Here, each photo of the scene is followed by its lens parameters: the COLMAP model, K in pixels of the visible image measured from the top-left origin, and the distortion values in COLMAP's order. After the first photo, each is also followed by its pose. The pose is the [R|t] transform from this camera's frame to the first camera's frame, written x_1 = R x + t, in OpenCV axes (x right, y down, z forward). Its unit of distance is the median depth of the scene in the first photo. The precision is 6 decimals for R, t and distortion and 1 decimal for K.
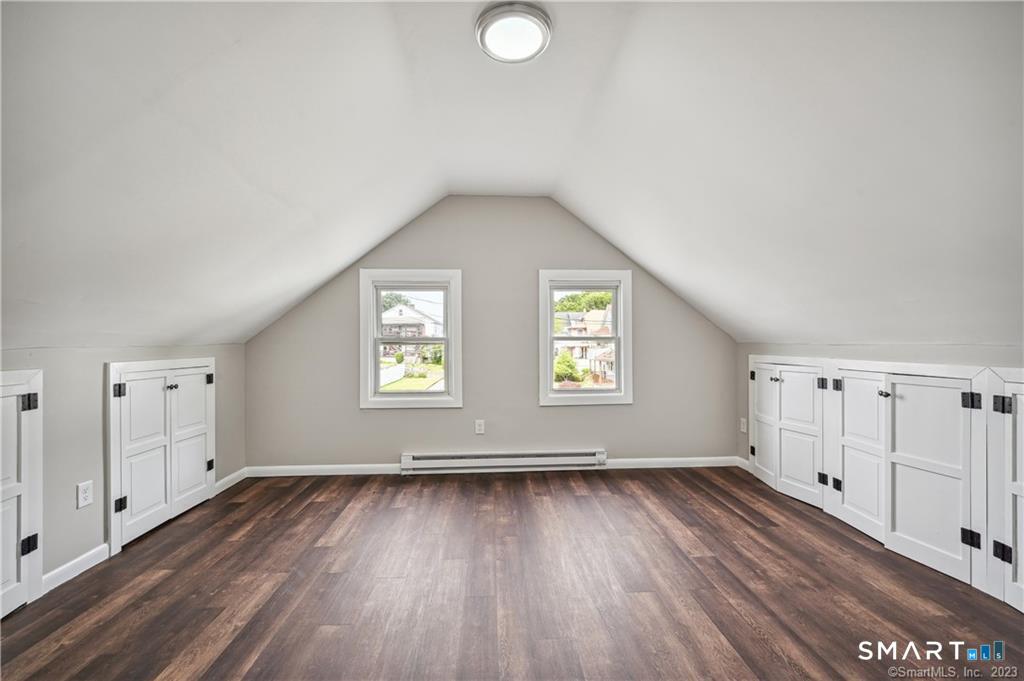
lens RADIAL K [[415.3, 0, 512.2], [0, 415.3, 344.5], [0, 0, 1]] dist [-0.001845, 0.000122]
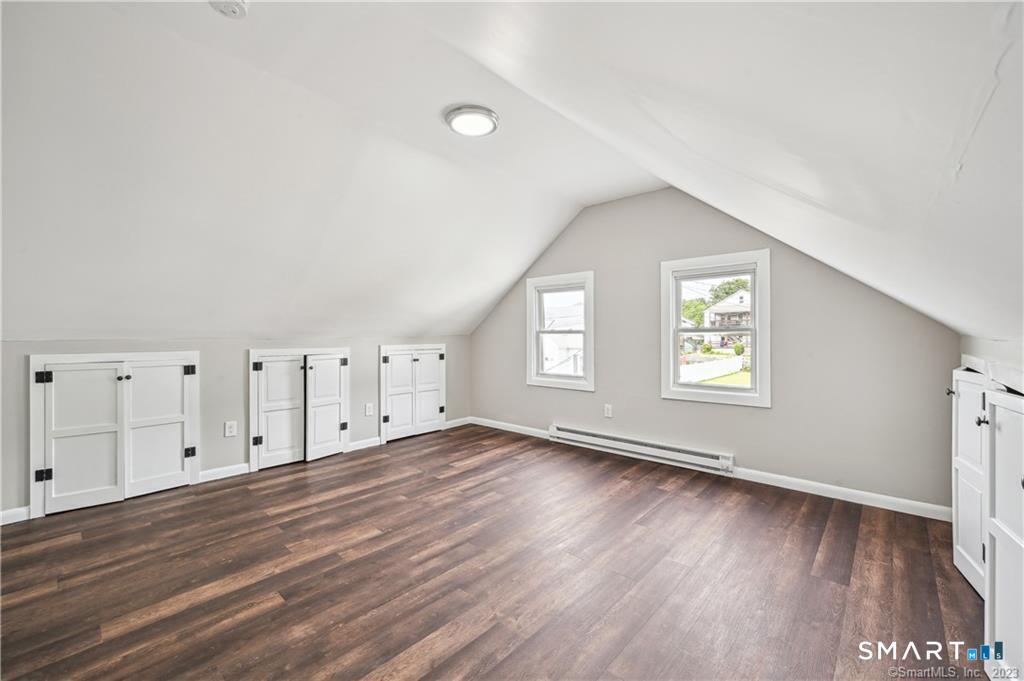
lens RADIAL K [[415.9, 0, 513.1], [0, 415.9, 333.9], [0, 0, 1]] dist [-0.000939, -0.000018]
pose [[0.700684, -0.000070, -0.713472, 0.549697], [-0.000878, 0.999999, -0.000960, -0.005065], [0.713471, 0.001299, 0.700683, 0.044923]]
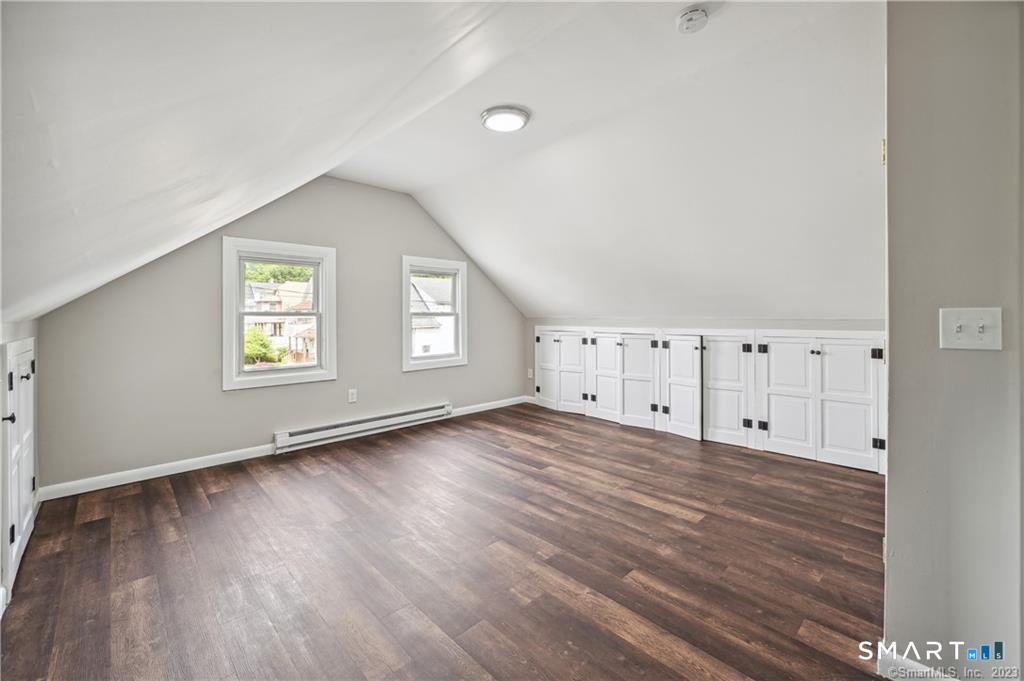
lens RADIAL K [[422.7, 0, 514.8], [0, 422.7, 318.1], [0, 0, 1]] dist [-0.000941, -0.000018]
pose [[0.758273, -0.000960, 0.651936, -0.486829], [0.003533, 0.999990, -0.002636, 0.001291], [-0.651927, 0.004302, 0.758269, -0.110687]]
